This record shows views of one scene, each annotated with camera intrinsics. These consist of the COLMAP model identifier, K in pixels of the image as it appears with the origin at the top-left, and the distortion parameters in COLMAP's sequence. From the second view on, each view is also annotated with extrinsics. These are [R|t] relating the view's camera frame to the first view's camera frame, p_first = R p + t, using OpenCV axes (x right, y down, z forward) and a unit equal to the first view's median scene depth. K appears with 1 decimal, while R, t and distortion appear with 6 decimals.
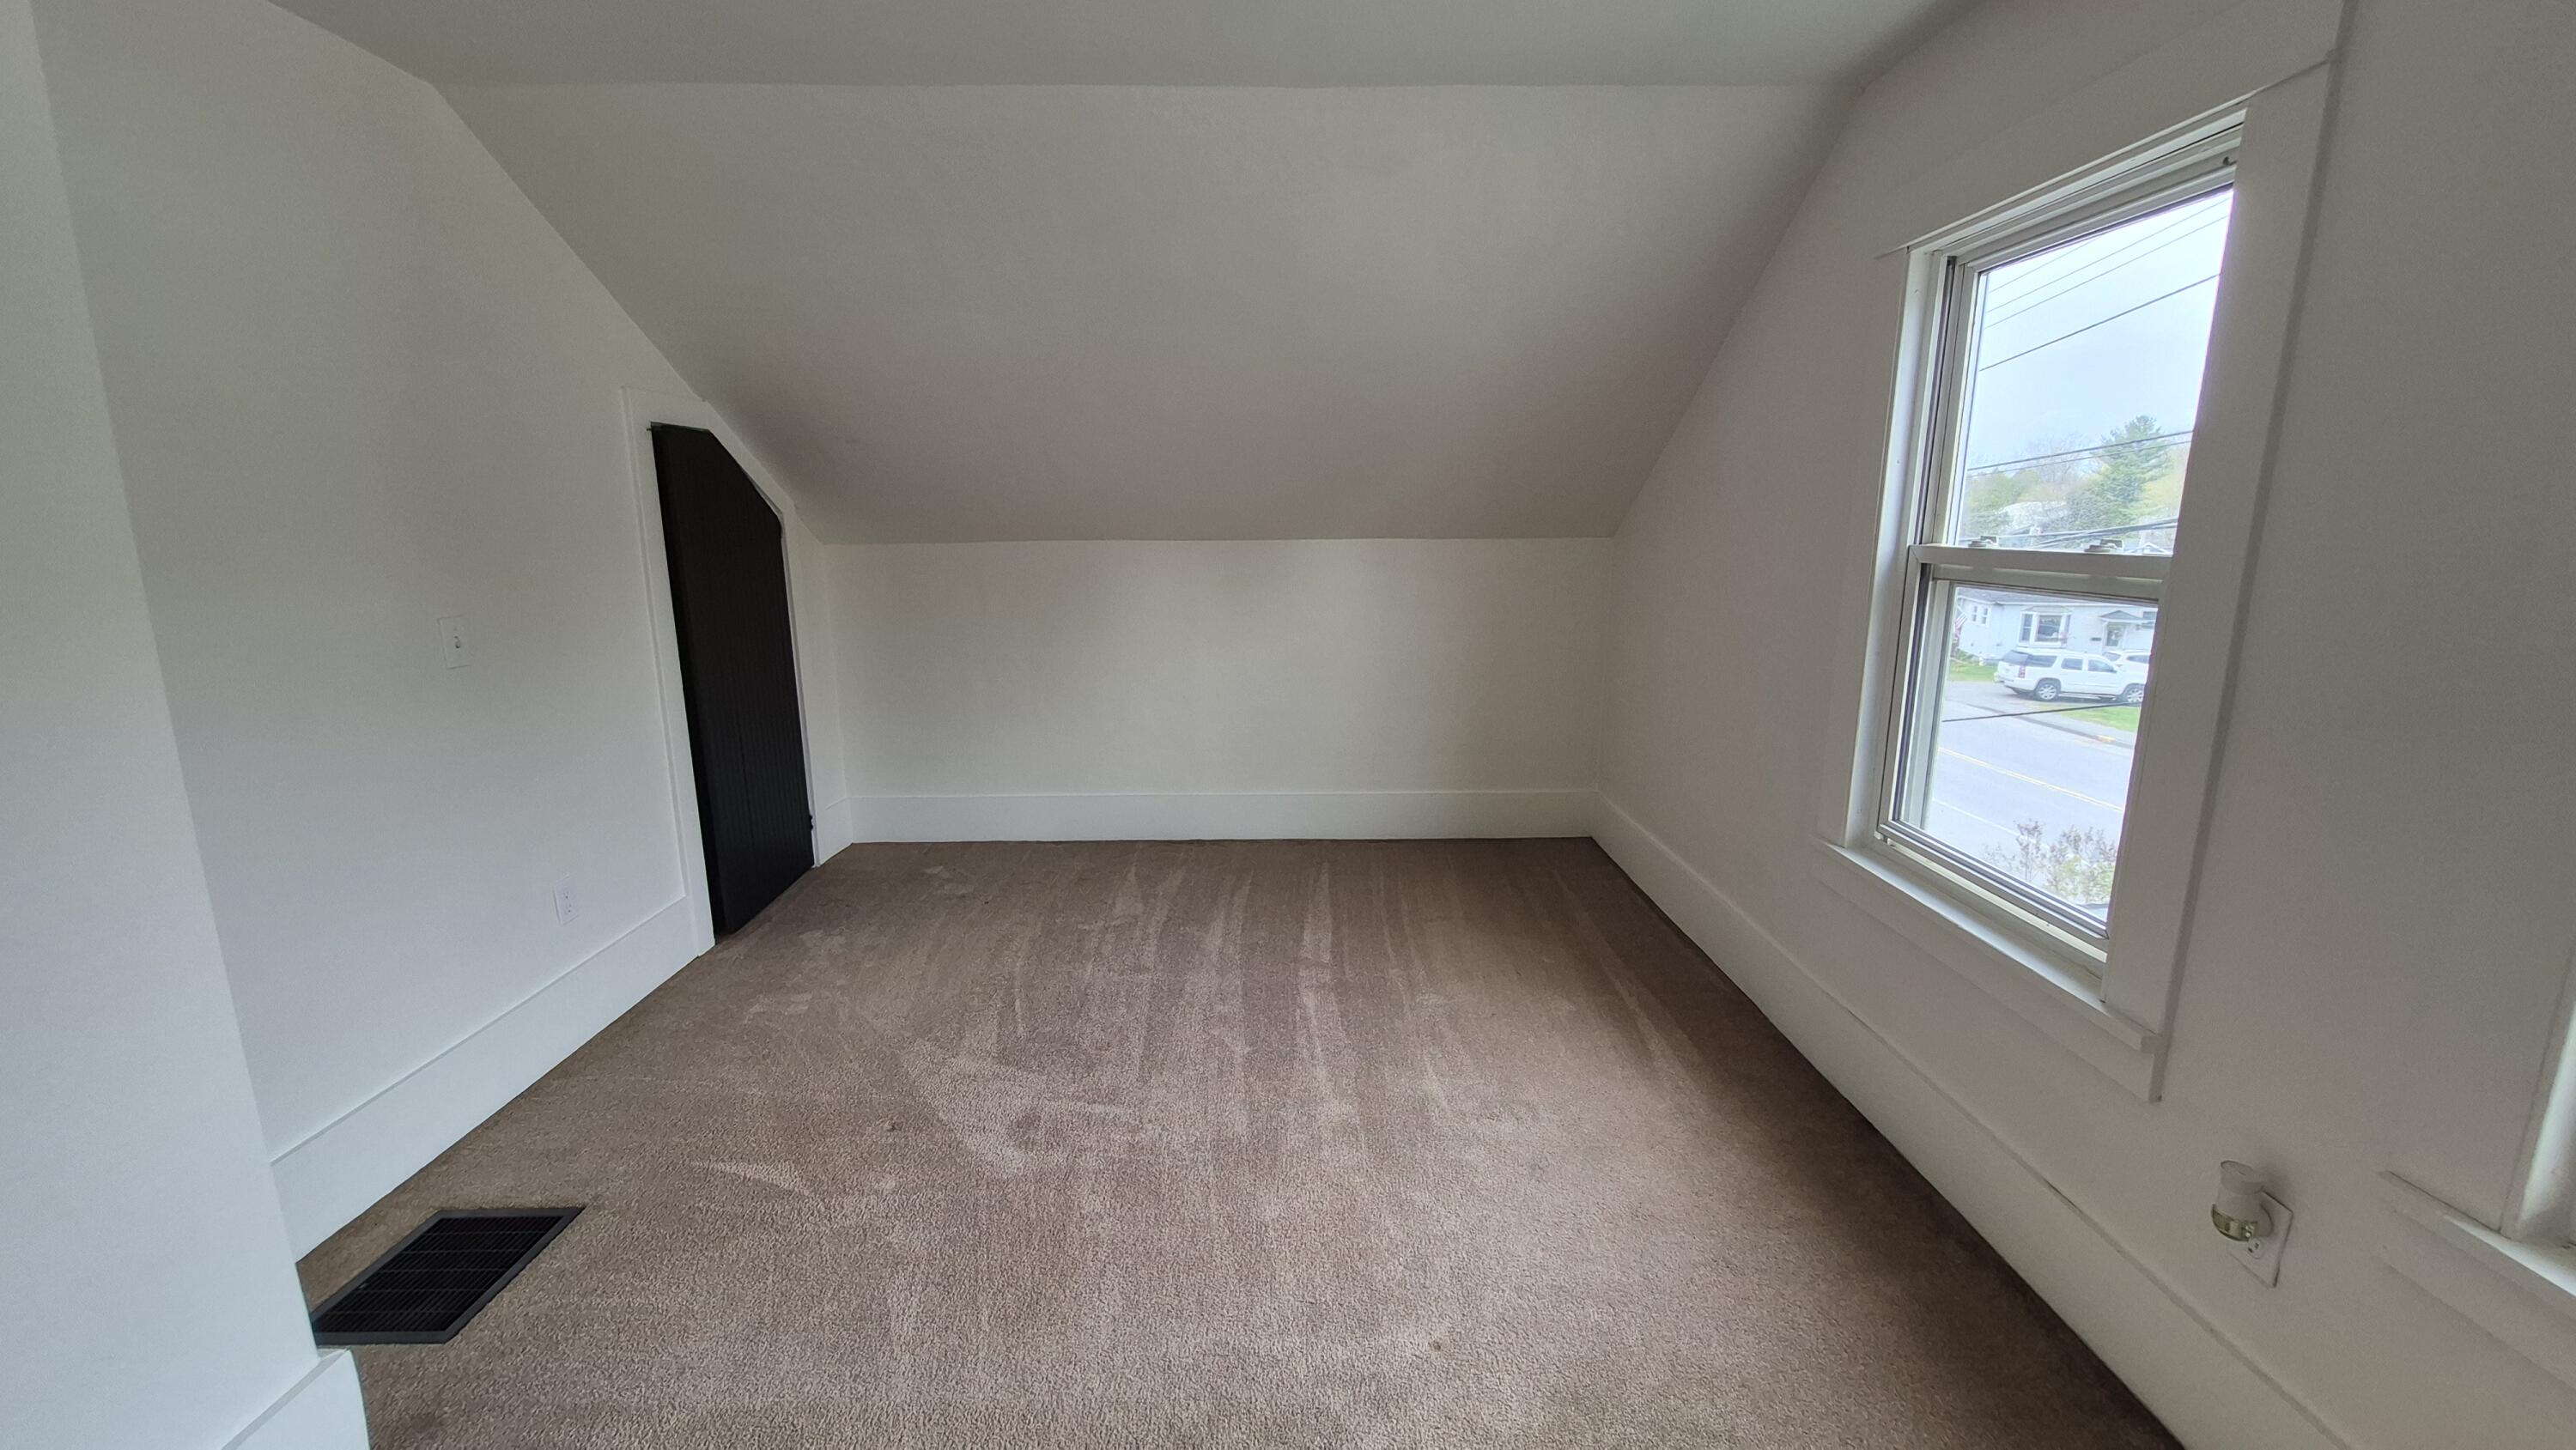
lens RADIAL K [[1016.4, 0, 1296.3], [0, 1016.4, 717.8], [0, 0, 1]] dist [0.003530, -0.000188]
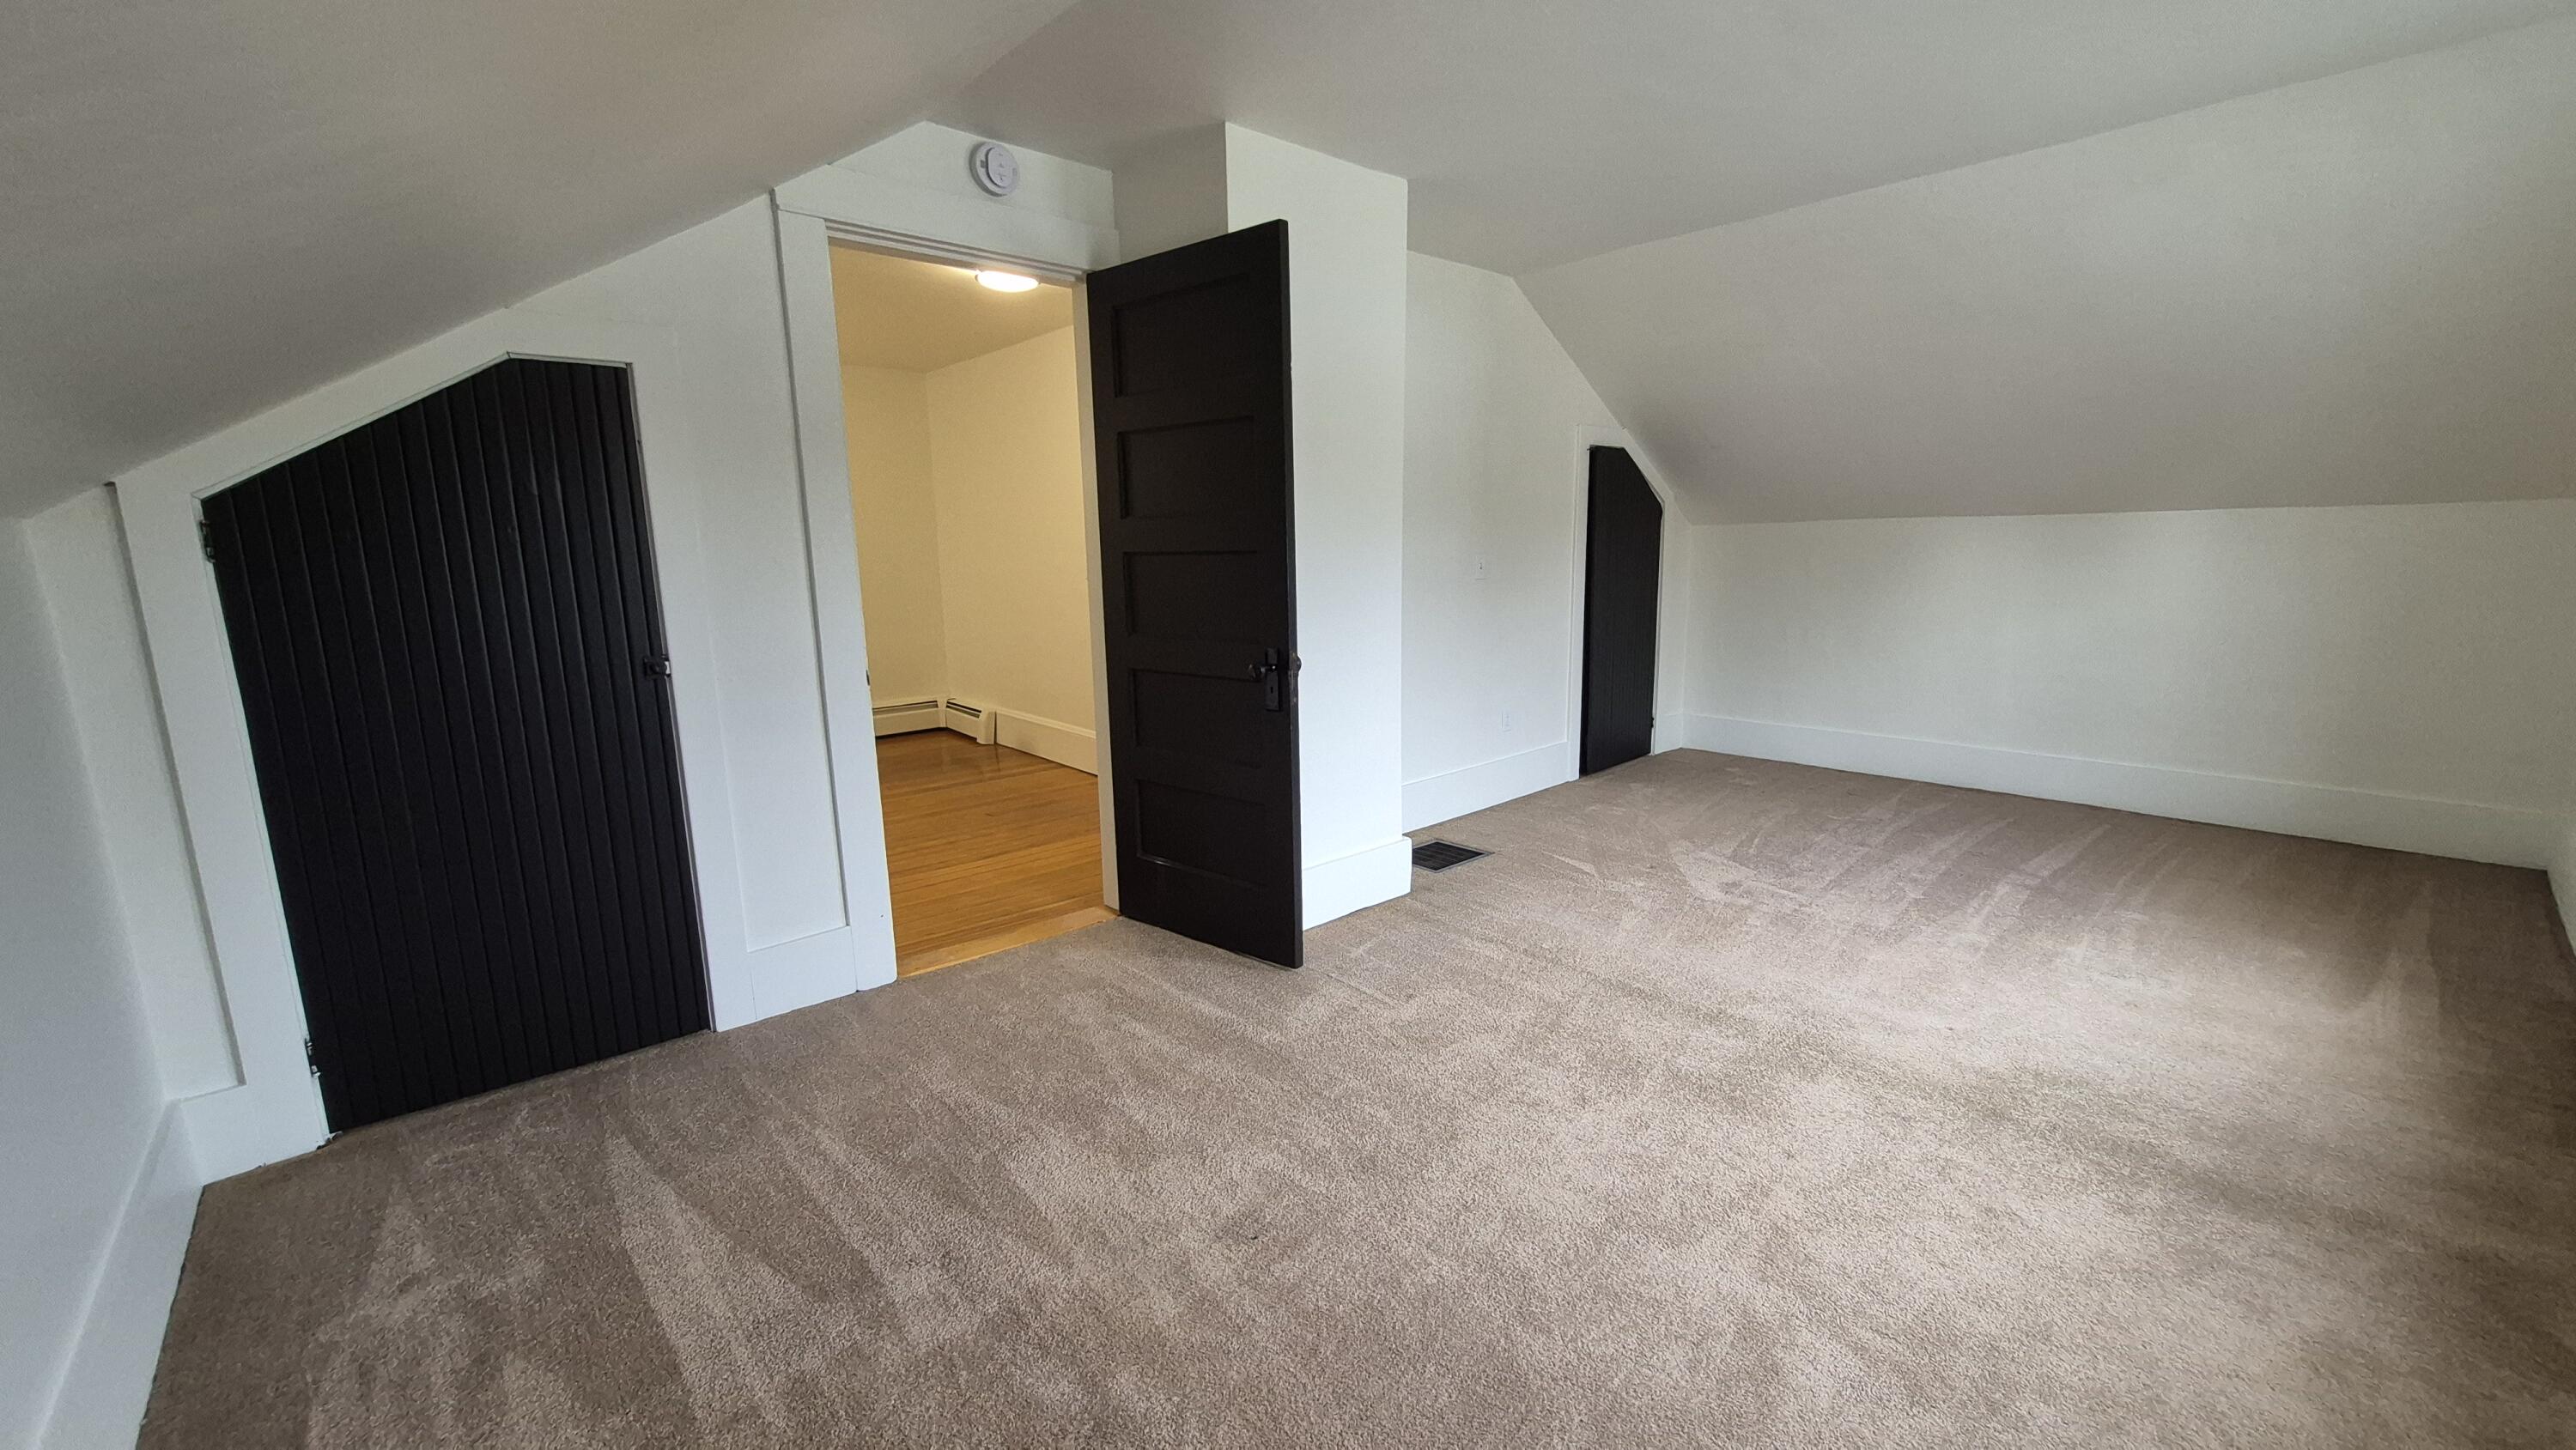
lens RADIAL K [[1016.4, 0, 1294.3], [0, 1016.4, 723.6], [0, 0, 1]] dist [0.003530, -0.000188]
pose [[0.662642, 0.125550, -0.738338, 0.332829], [-0.131295, 0.990055, 0.050519, 0.140211], [0.737338, 0.063464, 0.672537, -0.443792]]
